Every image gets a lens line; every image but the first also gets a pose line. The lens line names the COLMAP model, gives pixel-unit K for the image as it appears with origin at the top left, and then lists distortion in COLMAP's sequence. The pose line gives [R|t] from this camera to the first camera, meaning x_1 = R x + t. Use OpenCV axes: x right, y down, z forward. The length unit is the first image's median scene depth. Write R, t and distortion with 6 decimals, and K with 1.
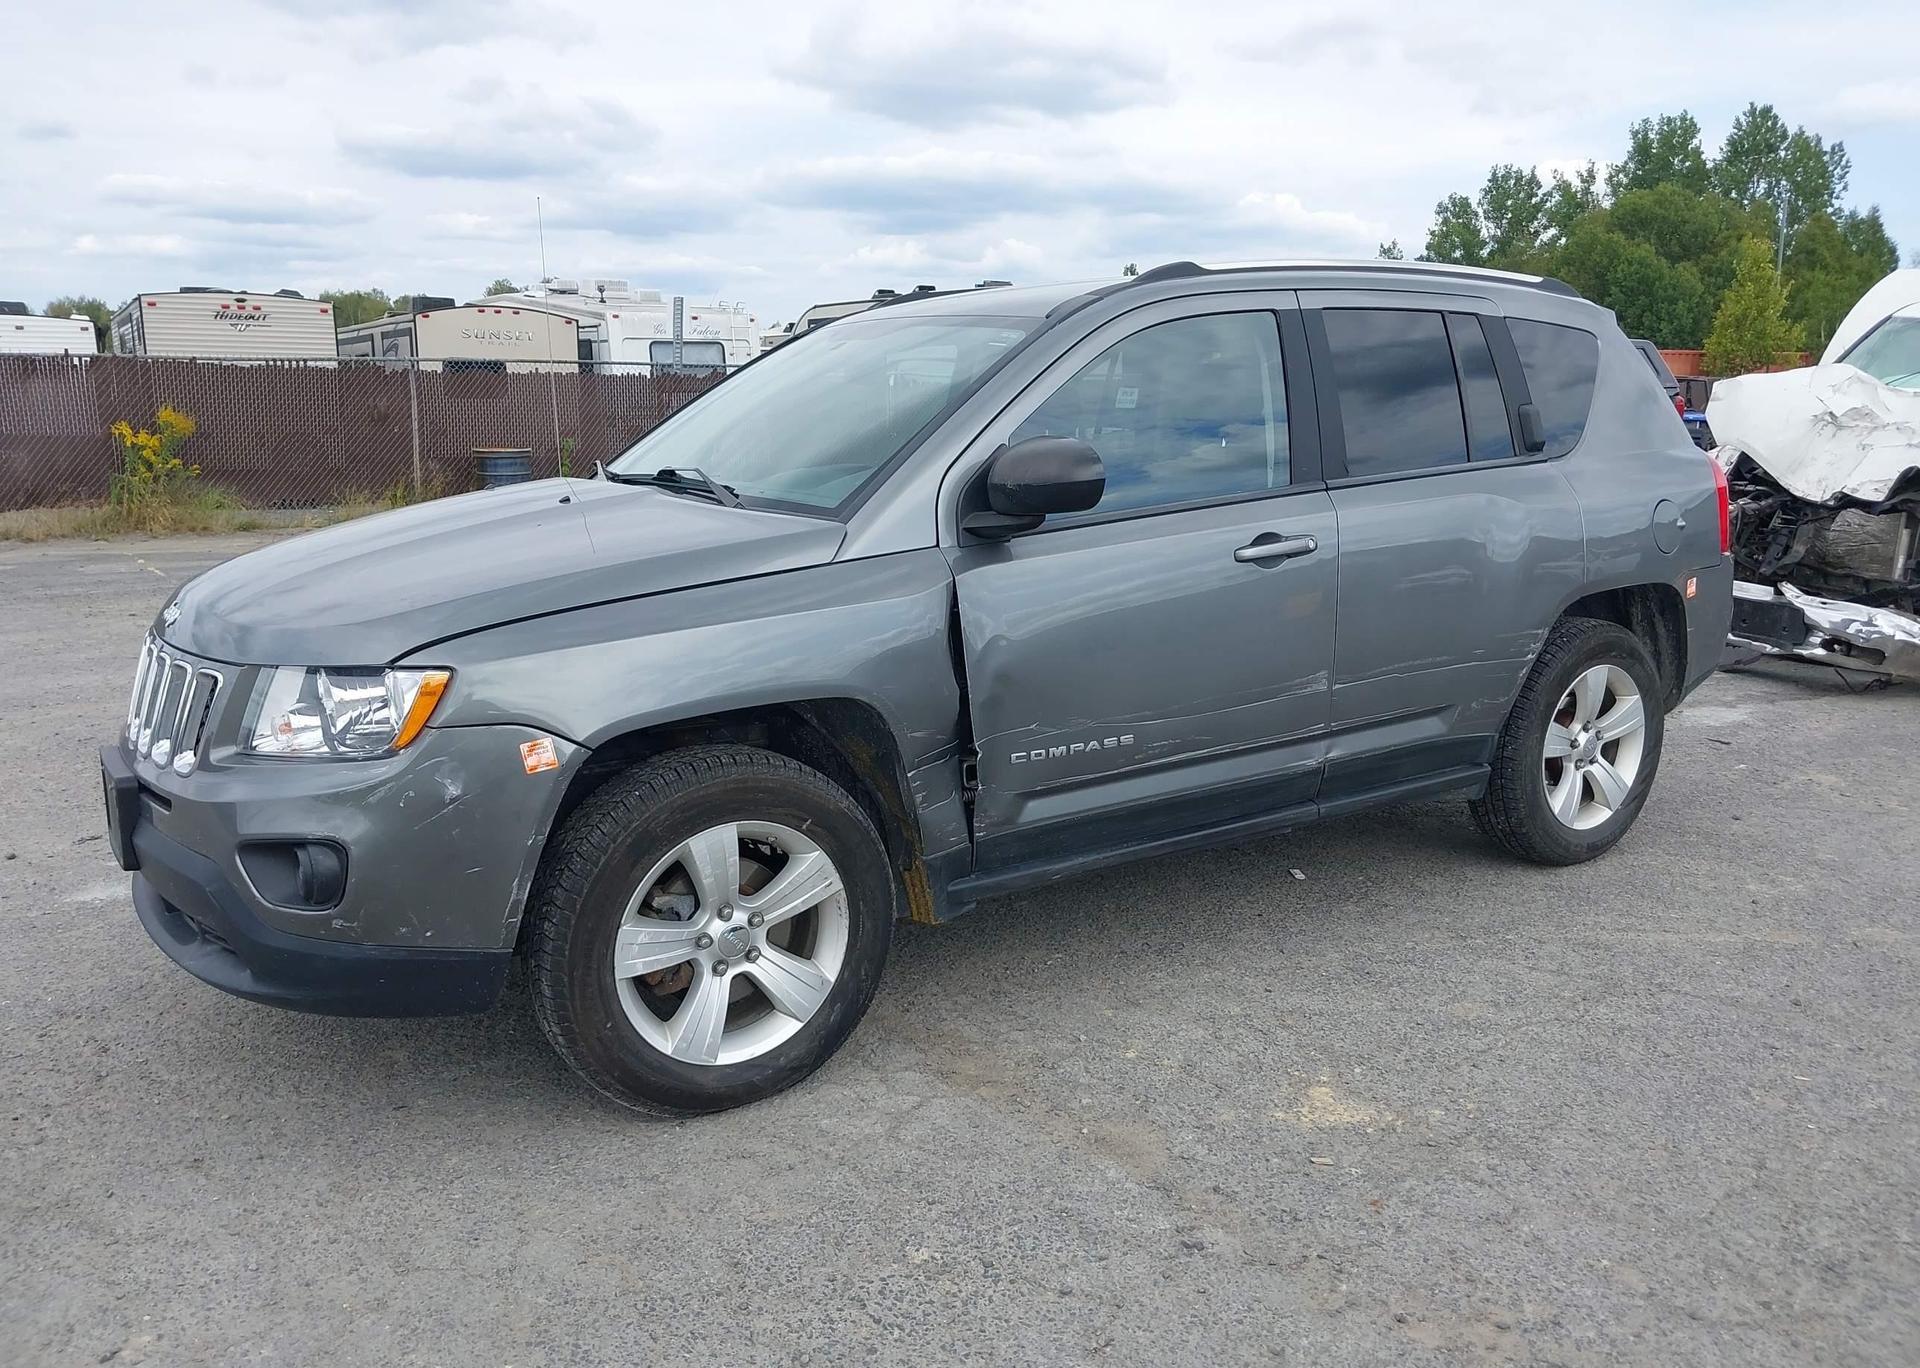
lens RADIAL K [[1512.9, 0, 979.2], [0, 1512.9, 677.7], [0, 0, 1]] dist [0.024315, -0.027078]
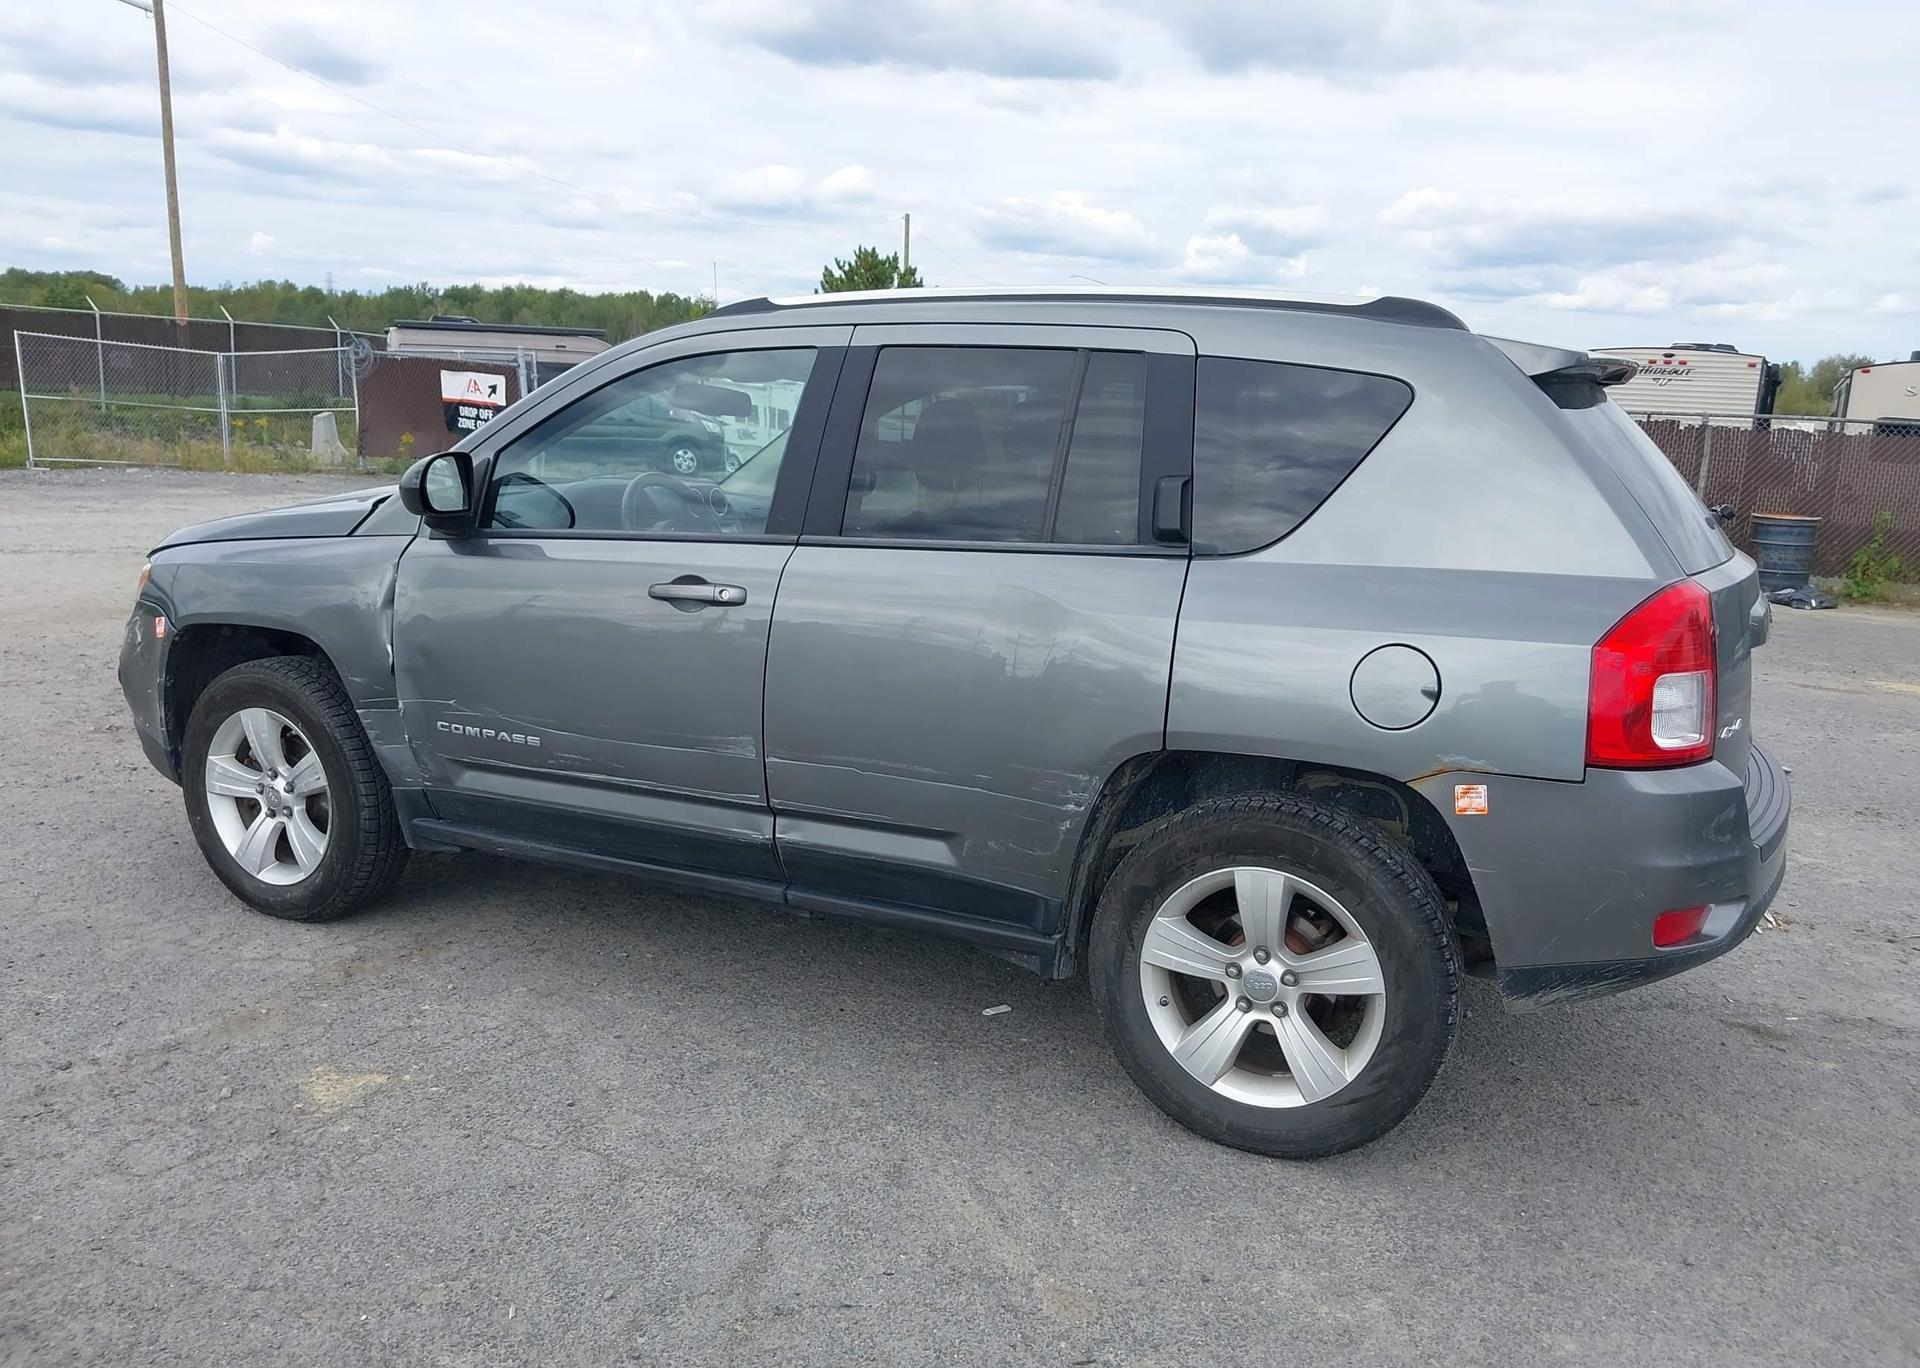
lens RADIAL K [[1512.9, 0, 979.2], [0, 1512.9, 677.7], [0, 0, 1]] dist [0.024315, -0.027078]
pose [[0.516332, 0.174877, -0.838343, 1.106274], [-0.205124, 0.975687, 0.077191, -0.144831], [0.831459, 0.132108, 0.539650, 0.643791]]
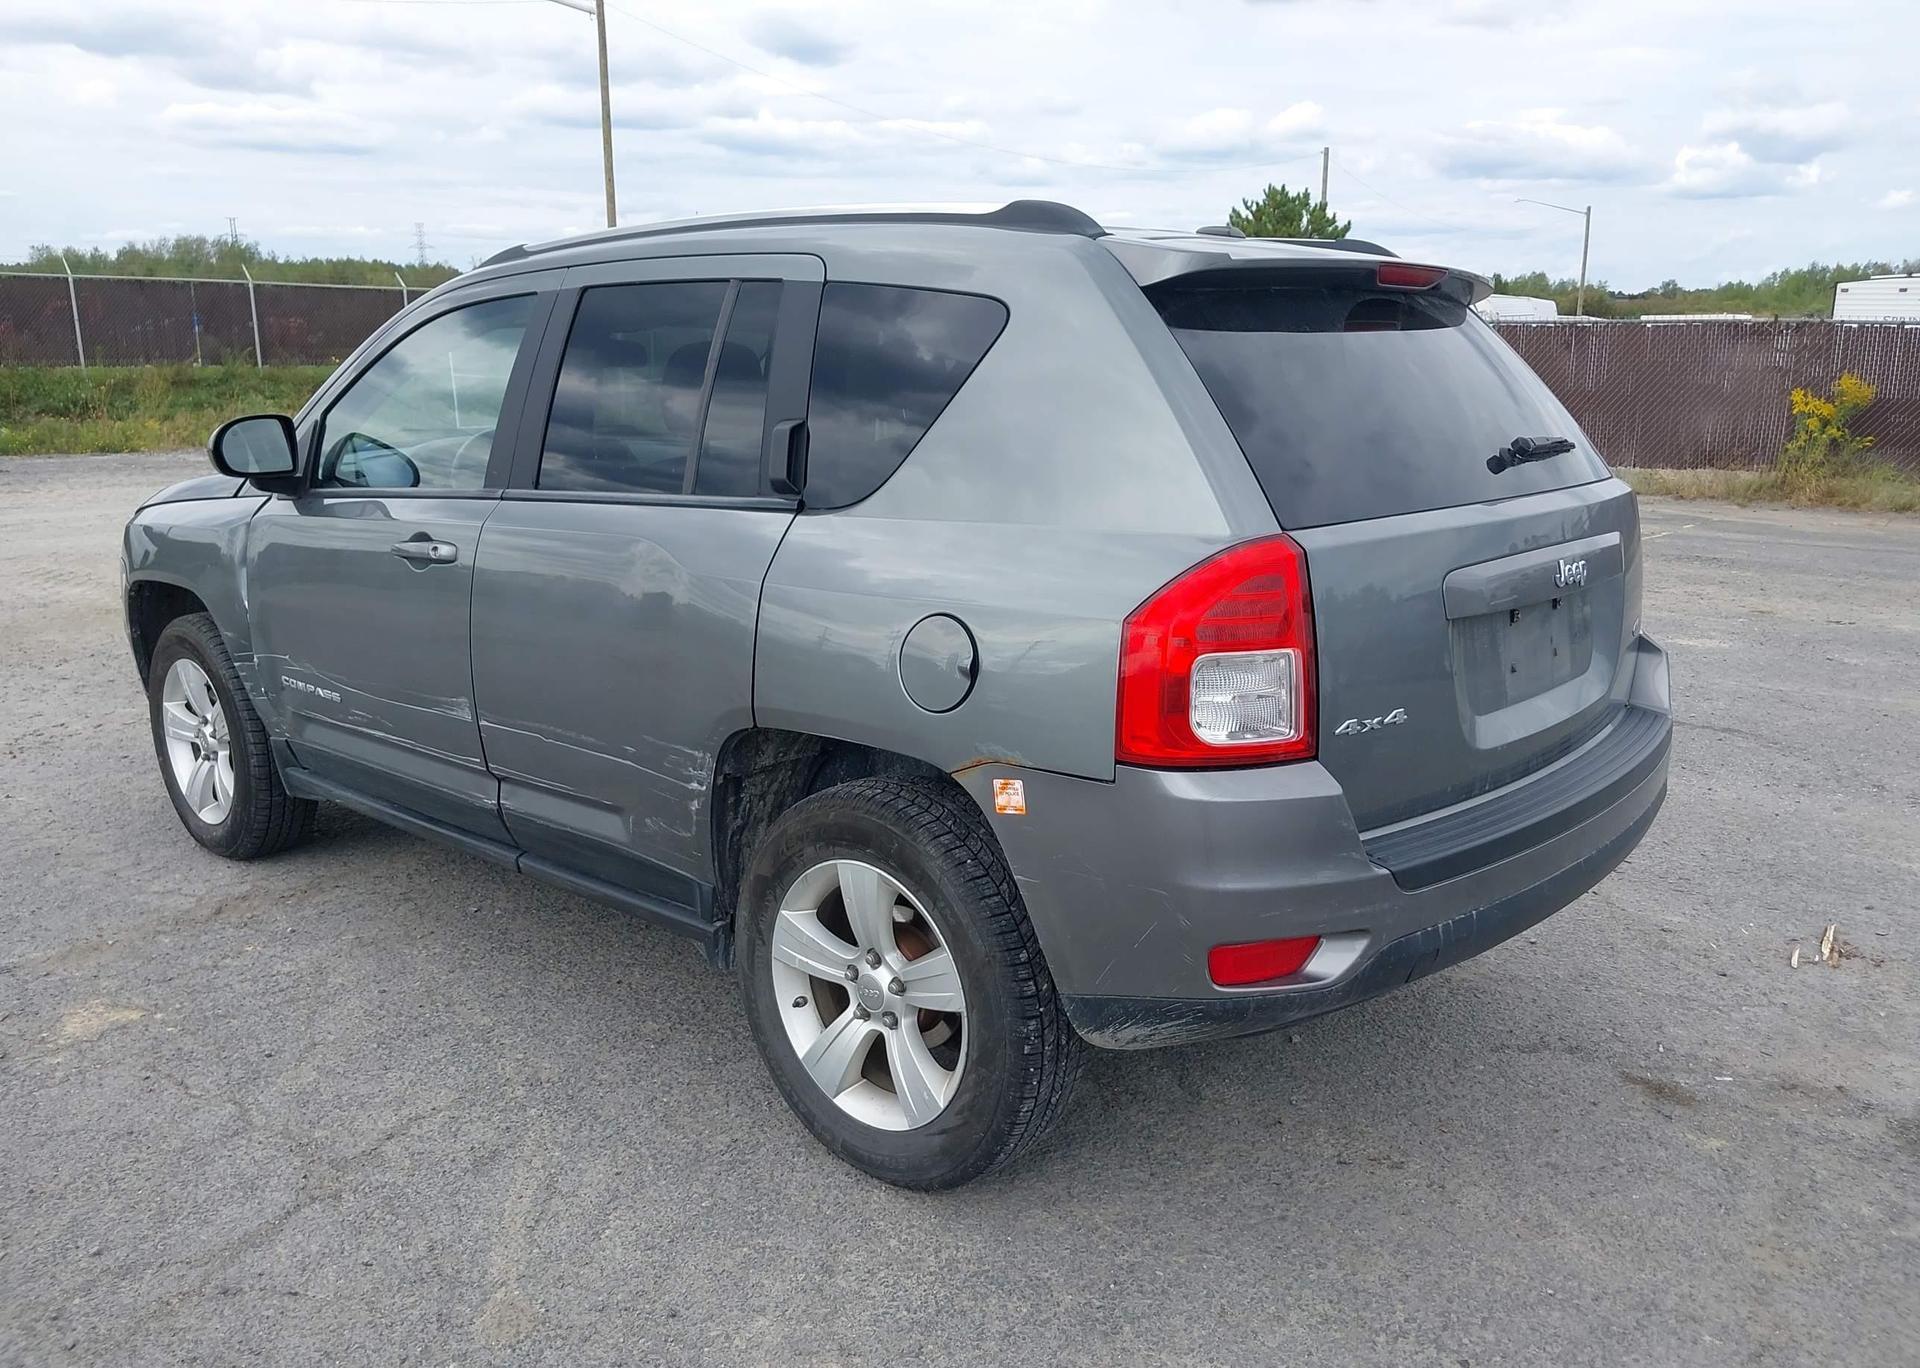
lens RADIAL K [[1508.4, 0, 991.2], [0, 1508.4, 690.7], [0, 0, 1]] dist [0.003149, 0.002942]
pose [[0.266786, 0.218826, -0.938584, 1.195643], [-0.186337, 0.967218, 0.172537, -0.230590], [0.945571, 0.128862, 0.298815, 1.069849]]
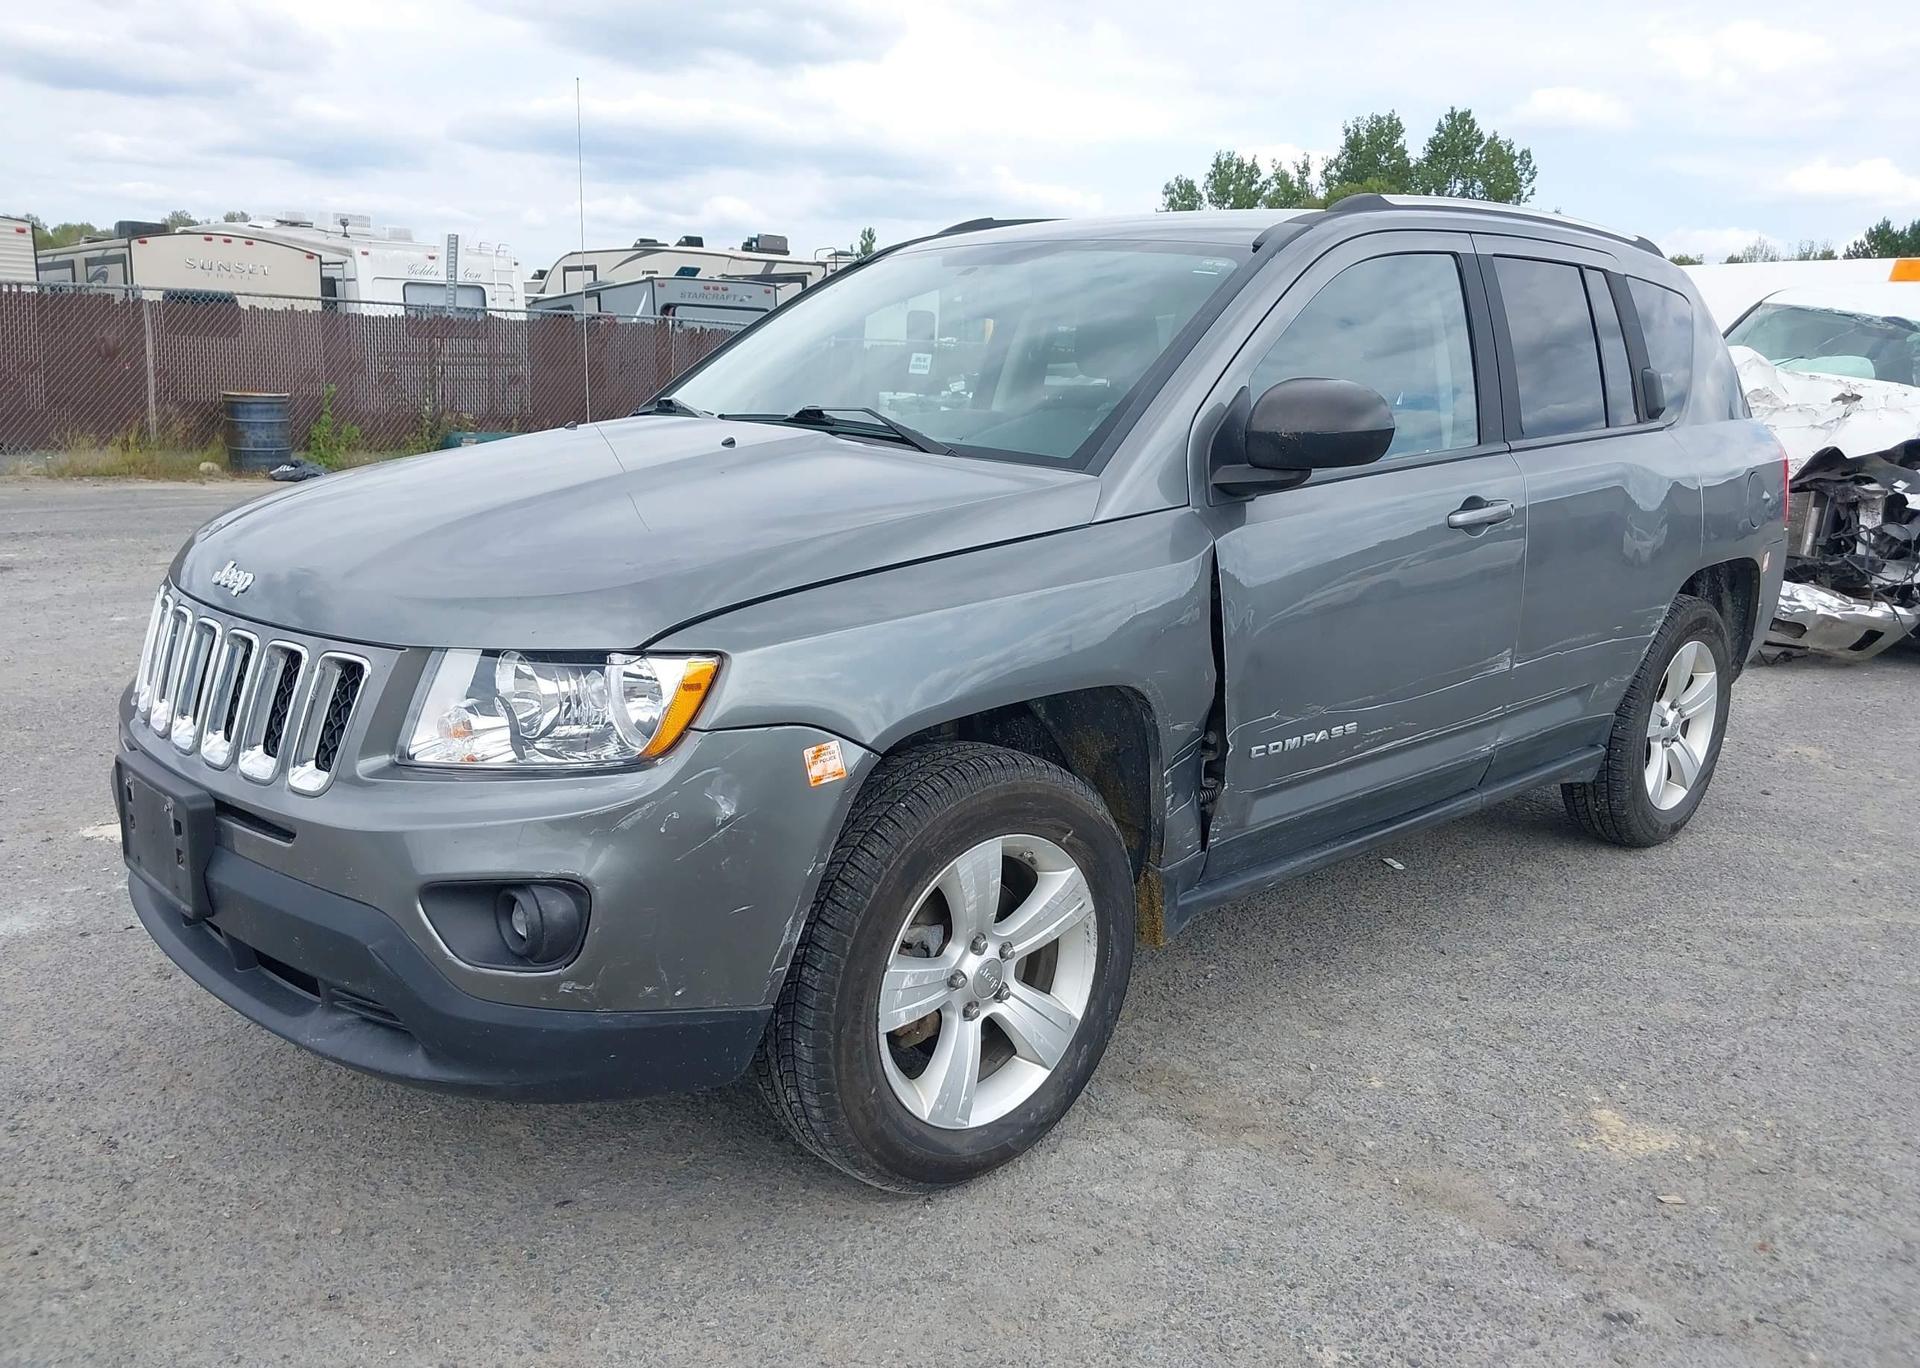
lens RADIAL K [[1508.4, 0, 991.2], [0, 1508.4, 690.7], [0, 0, 1]] dist [0.003149, 0.002942]
pose [[0.982914, -0.005439, 0.183988, -0.260581], [-0.000203, 0.999531, 0.030637, -0.007582], [-0.184068, -0.030151, 0.982451, 0.163078]]
